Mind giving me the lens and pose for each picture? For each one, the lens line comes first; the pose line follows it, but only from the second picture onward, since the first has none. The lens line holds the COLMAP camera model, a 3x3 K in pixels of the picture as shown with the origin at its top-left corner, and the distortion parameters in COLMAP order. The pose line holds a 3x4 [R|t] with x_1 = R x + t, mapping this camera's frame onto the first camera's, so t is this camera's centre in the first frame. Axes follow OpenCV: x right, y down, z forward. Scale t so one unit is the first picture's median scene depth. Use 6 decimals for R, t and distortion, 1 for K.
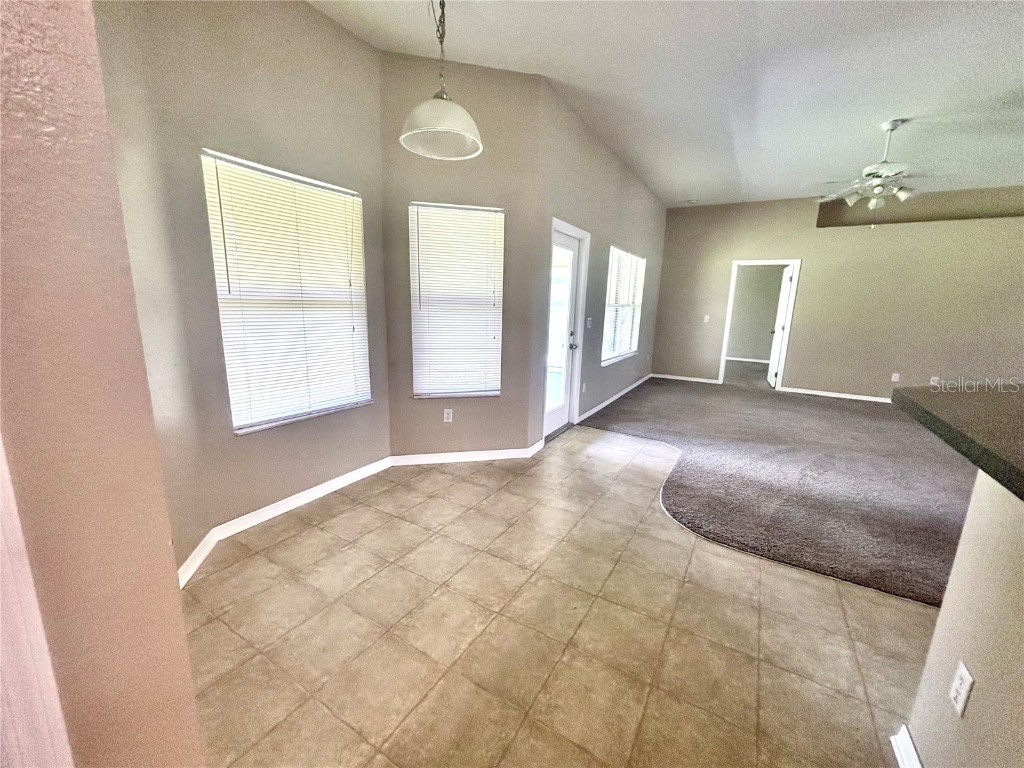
lens RADIAL K [[405.5, 0, 512.0], [0, 405.5, 384.0], [0, 0, 1]] dist [-0.034343, 0.000008]
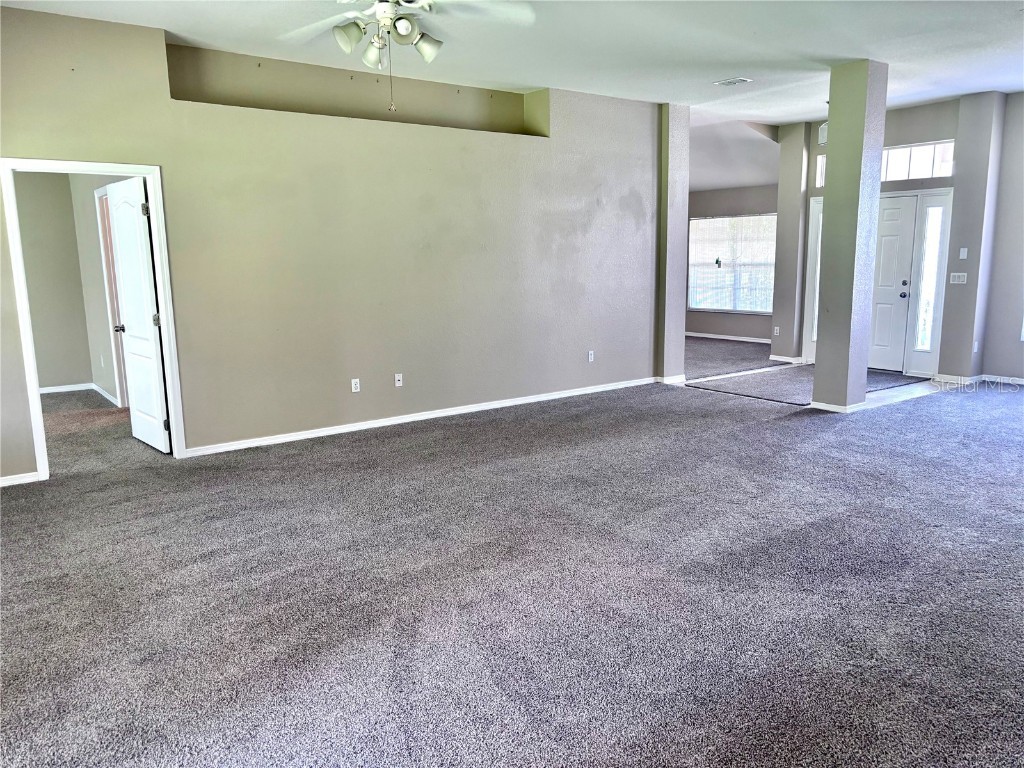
lens RADIAL K [[772.8, 0, 512.0], [0, 772.8, 384.0], [0, 0, 1]] dist [0.006521, 0.002709]
pose [[0.378835, -0.185367, 0.906710, 0.047833], [0.208053, 0.971715, 0.111730, -0.123218], [-0.901775, 0.146317, 0.406686, 0.439446]]
